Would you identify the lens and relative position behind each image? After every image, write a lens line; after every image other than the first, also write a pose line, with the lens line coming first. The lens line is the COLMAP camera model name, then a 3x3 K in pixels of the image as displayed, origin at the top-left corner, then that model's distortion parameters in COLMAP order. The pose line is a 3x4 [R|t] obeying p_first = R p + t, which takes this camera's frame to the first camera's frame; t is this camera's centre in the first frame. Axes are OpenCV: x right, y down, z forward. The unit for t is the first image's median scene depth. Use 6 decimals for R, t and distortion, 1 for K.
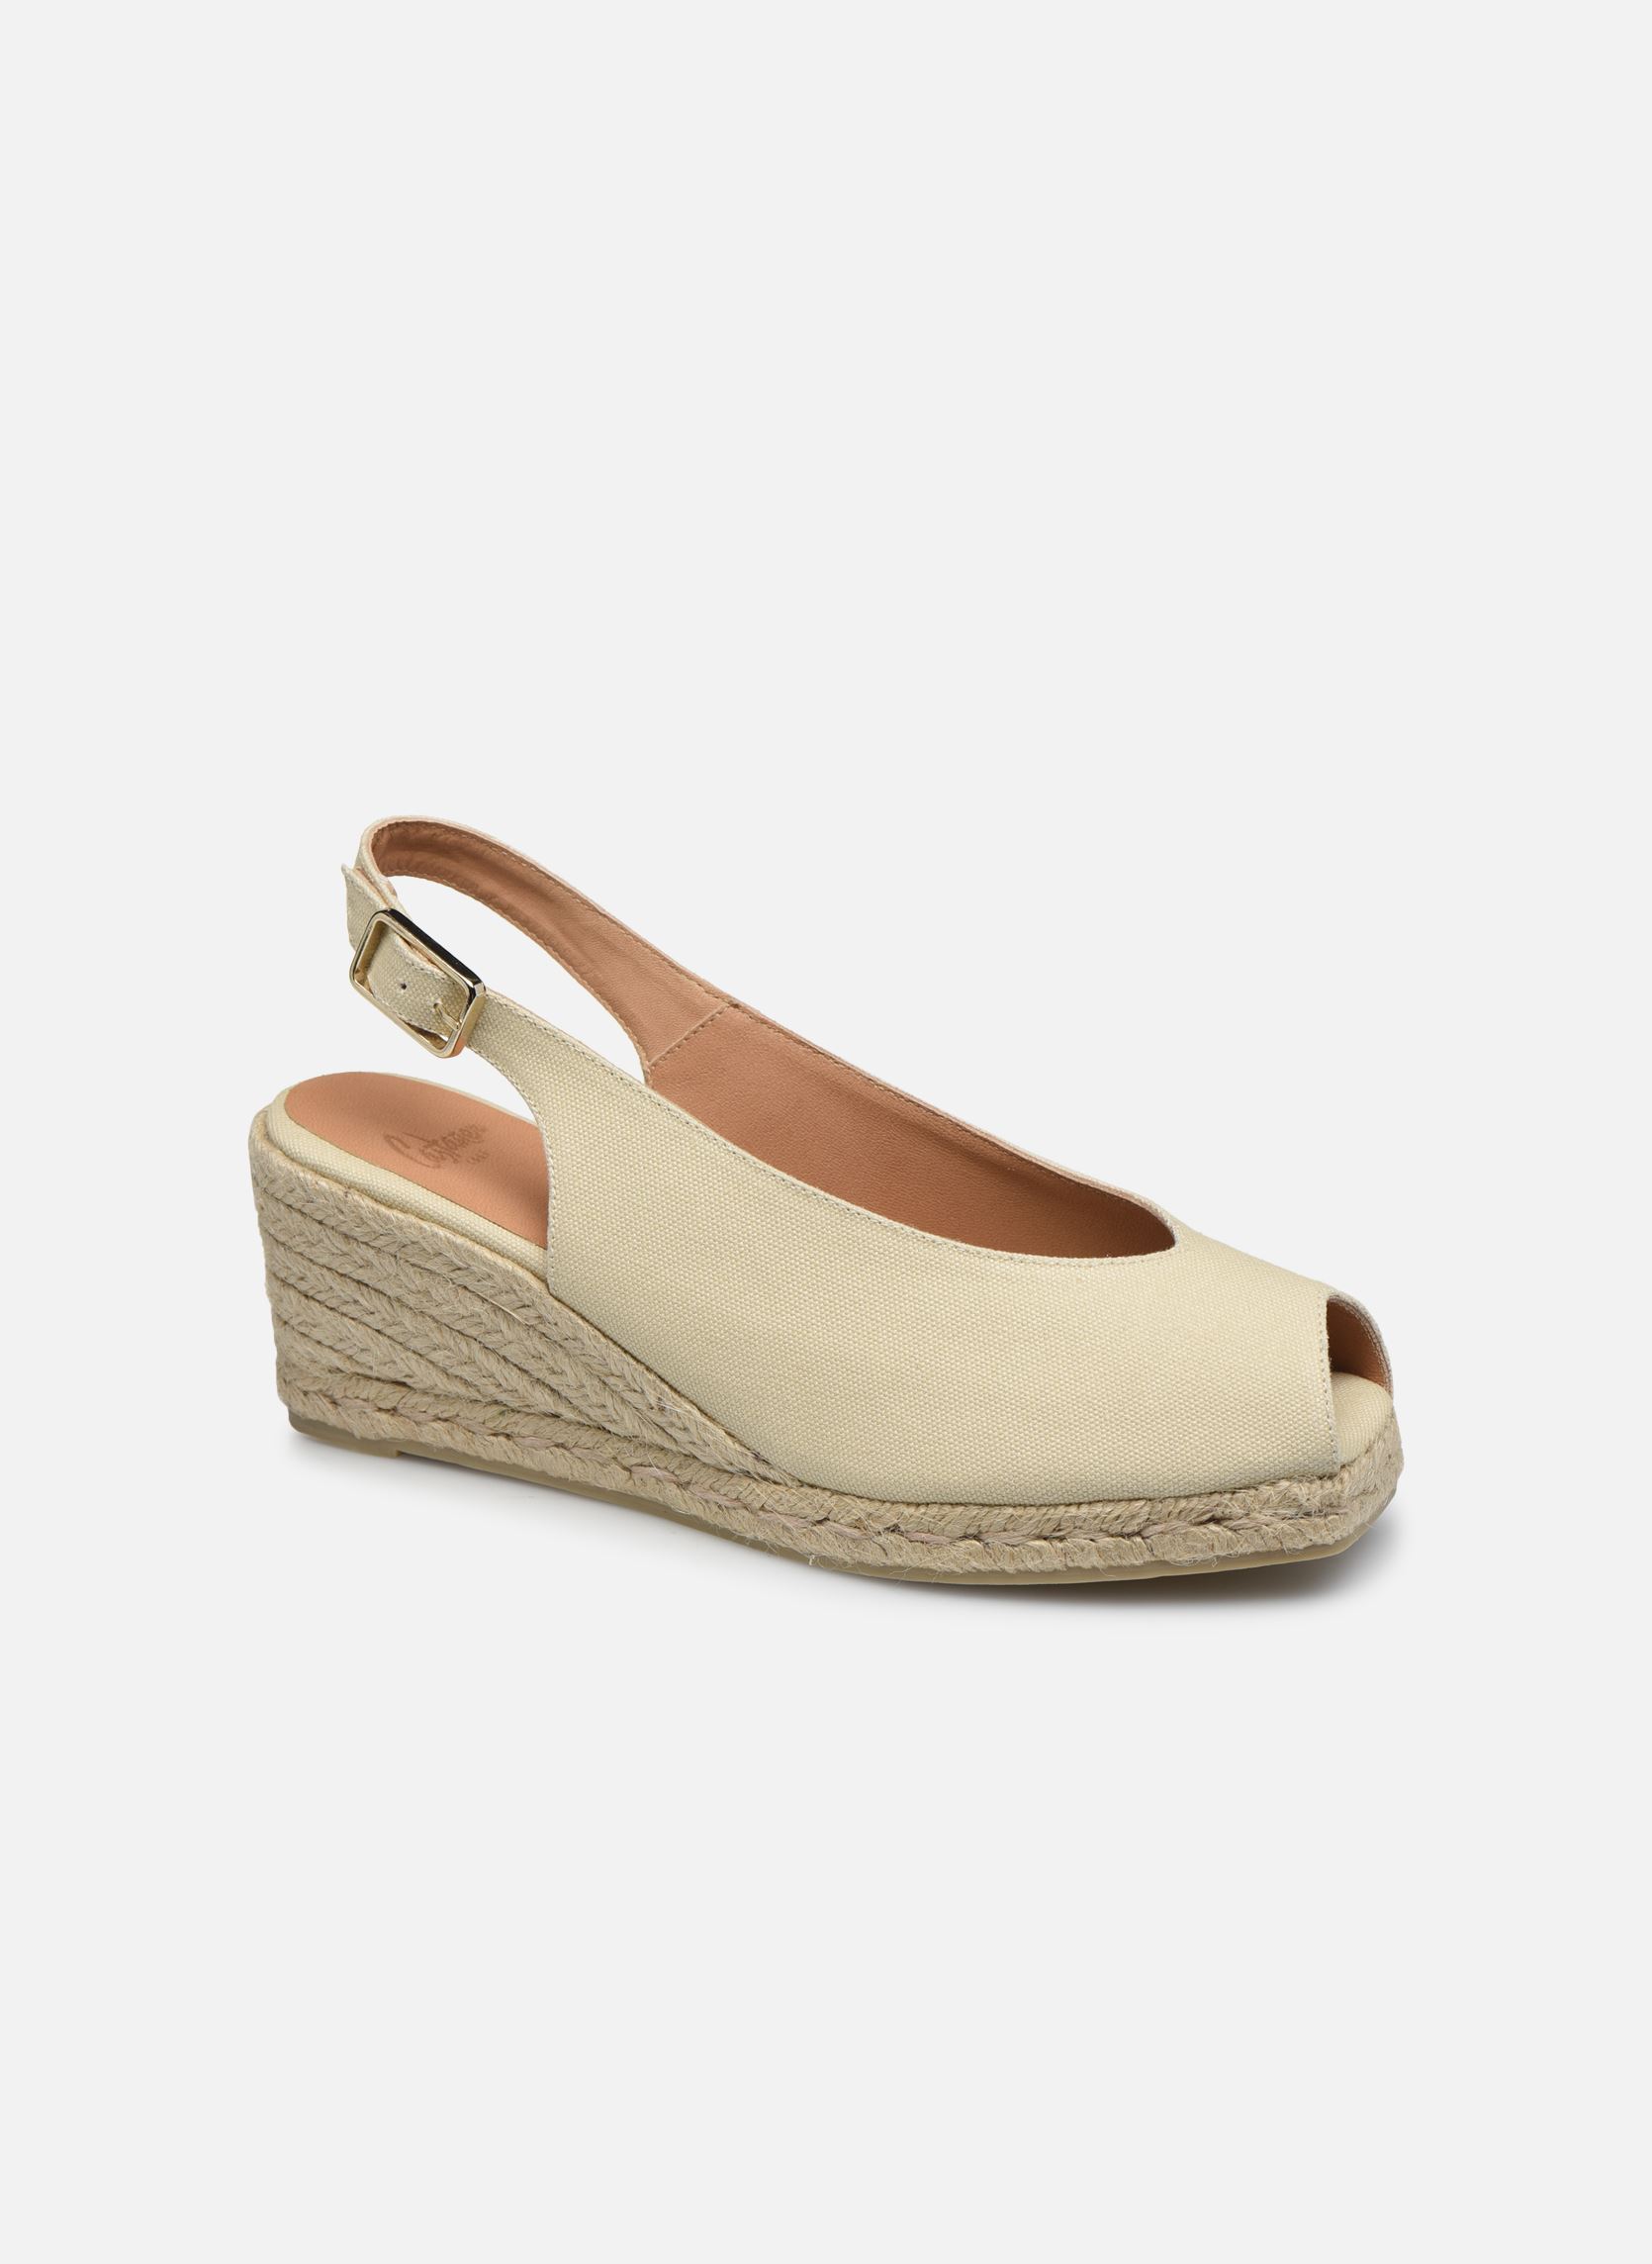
lens RADIAL K [[7455.1, 0, 825.6], [0, 7455.1, 1130.4], [0, 0, 1]] dist [0.028985, 0.000000]
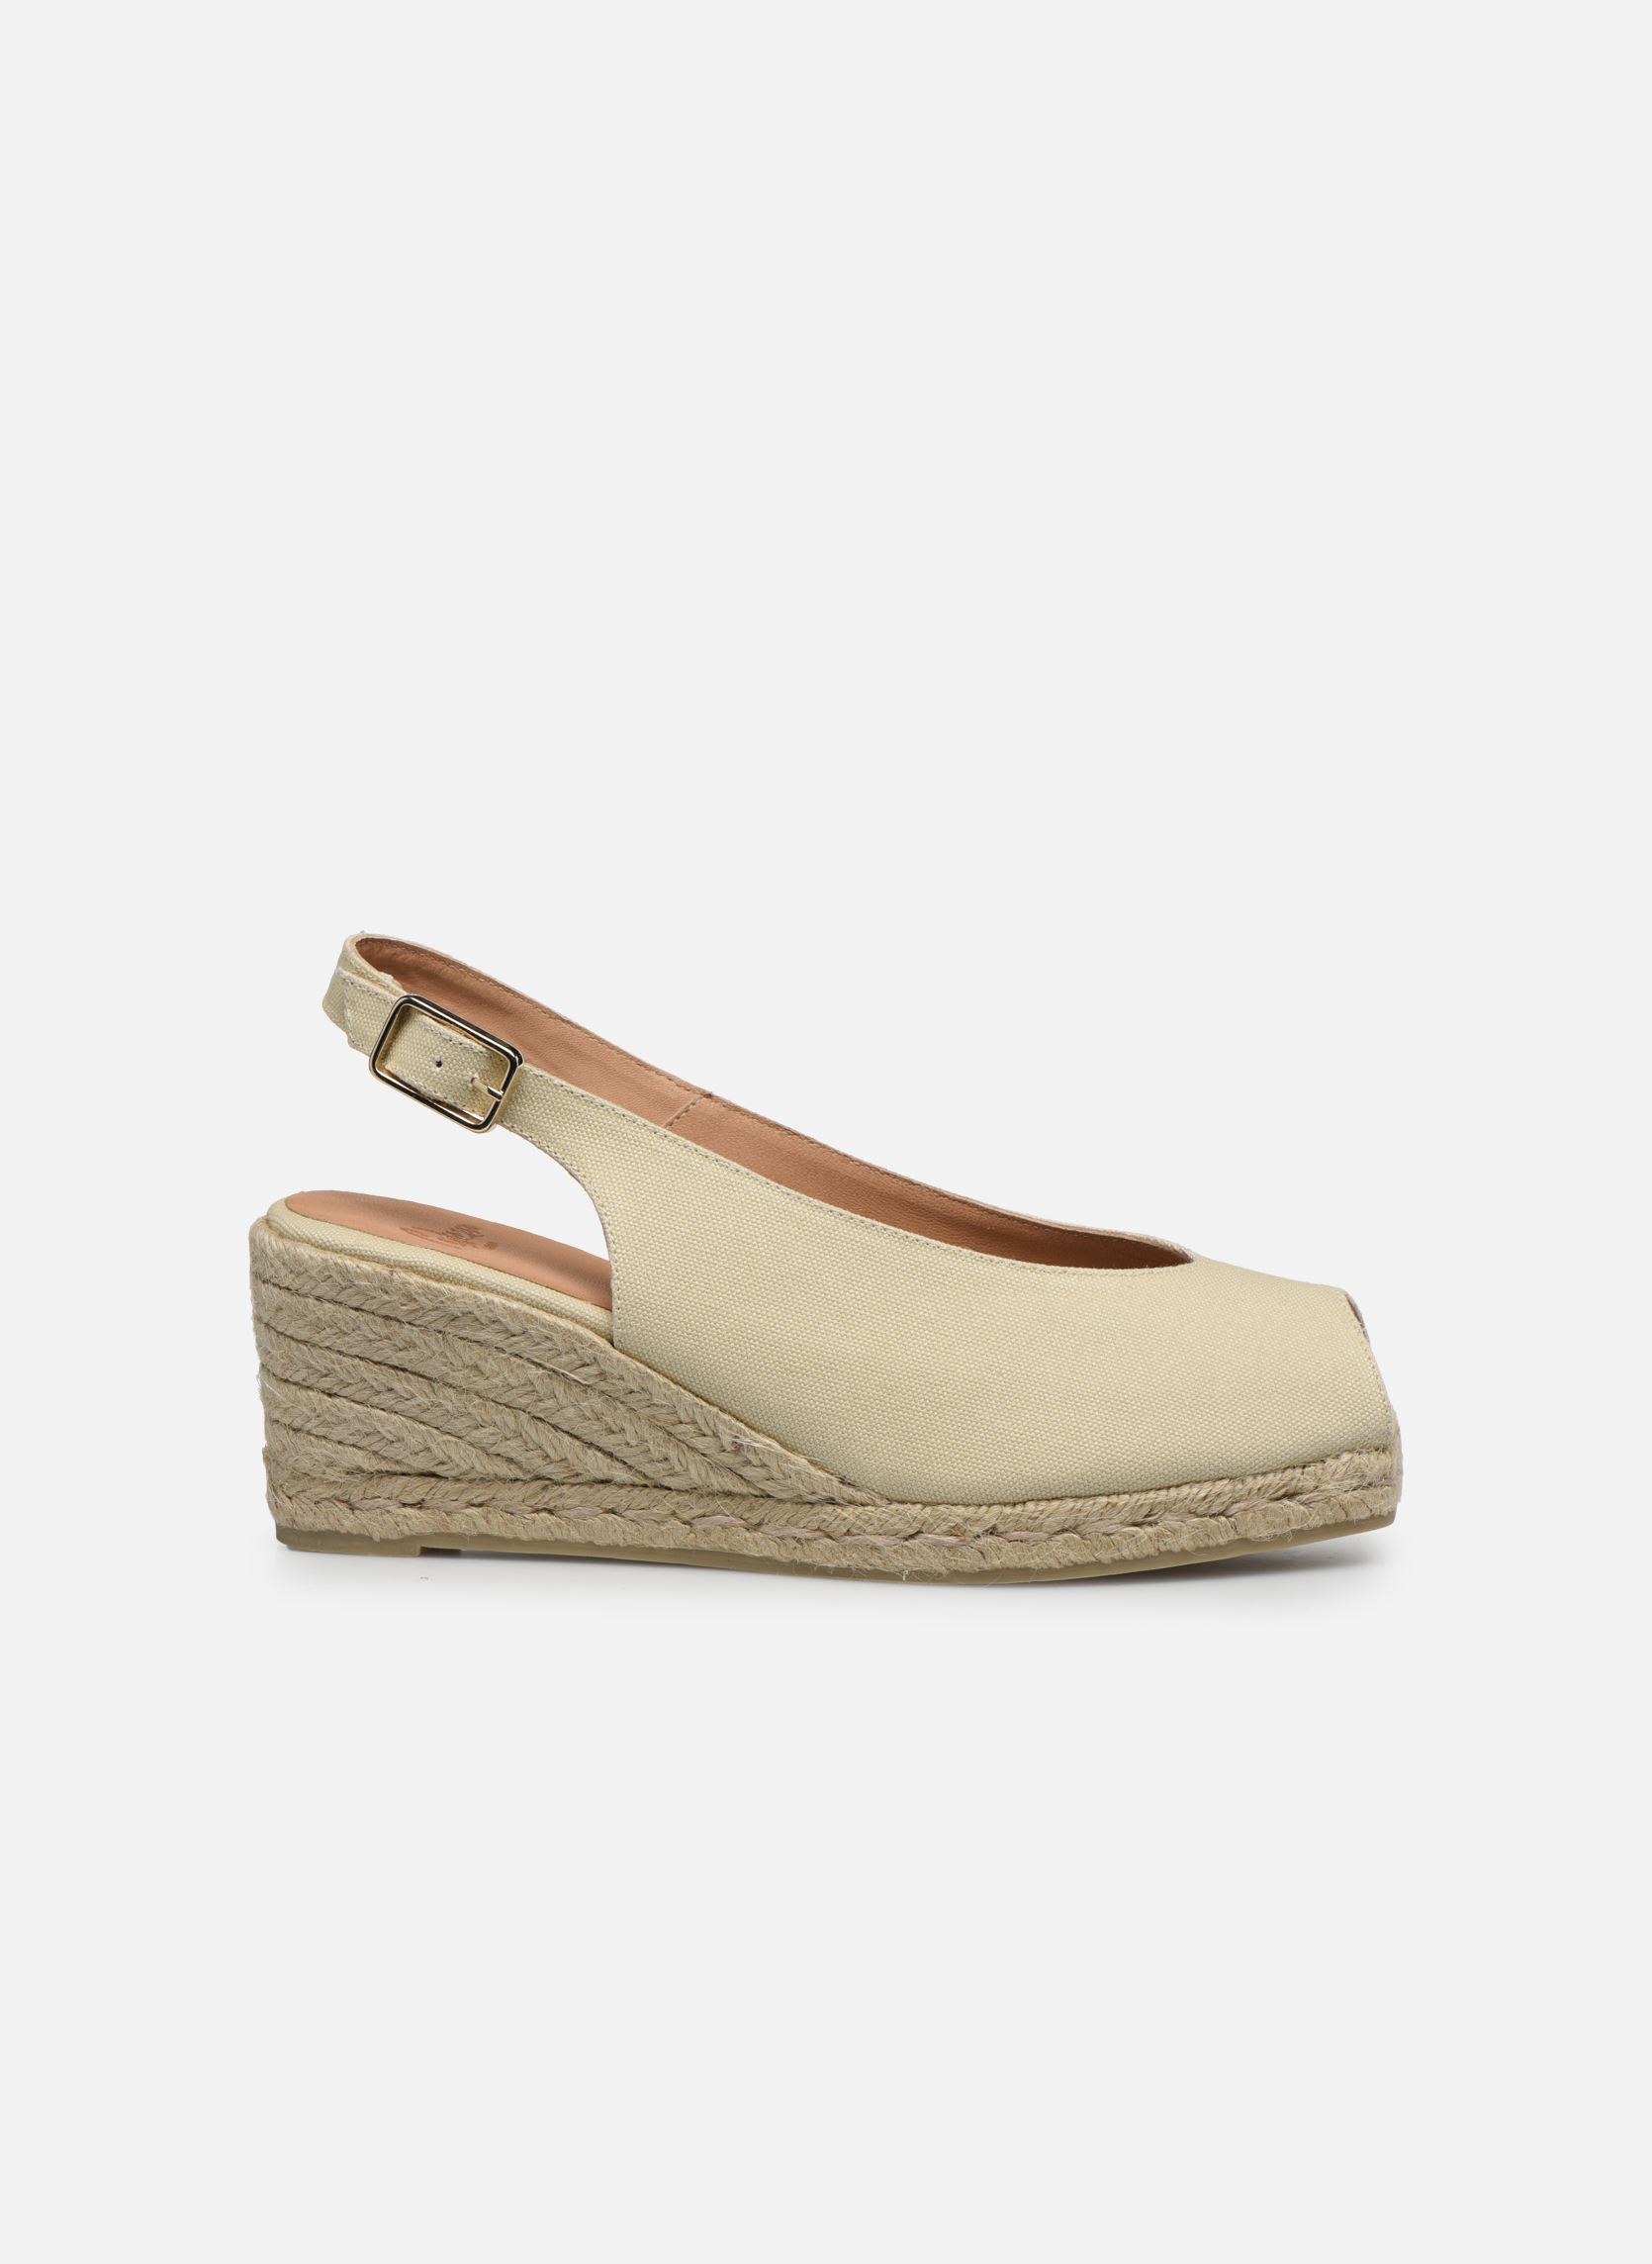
lens RADIAL K [[7455.1, 0, 826.5], [0, 7455.1, 1133.3], [0, 0, 1]] dist [0.028985, 0.000000]
pose [[0.900878, -0.010915, 0.433935, -0.450534], [0.123165, 0.965025, -0.231425, 0.231956], [-0.416232, 0.261931, 0.870714, 0.091301]]
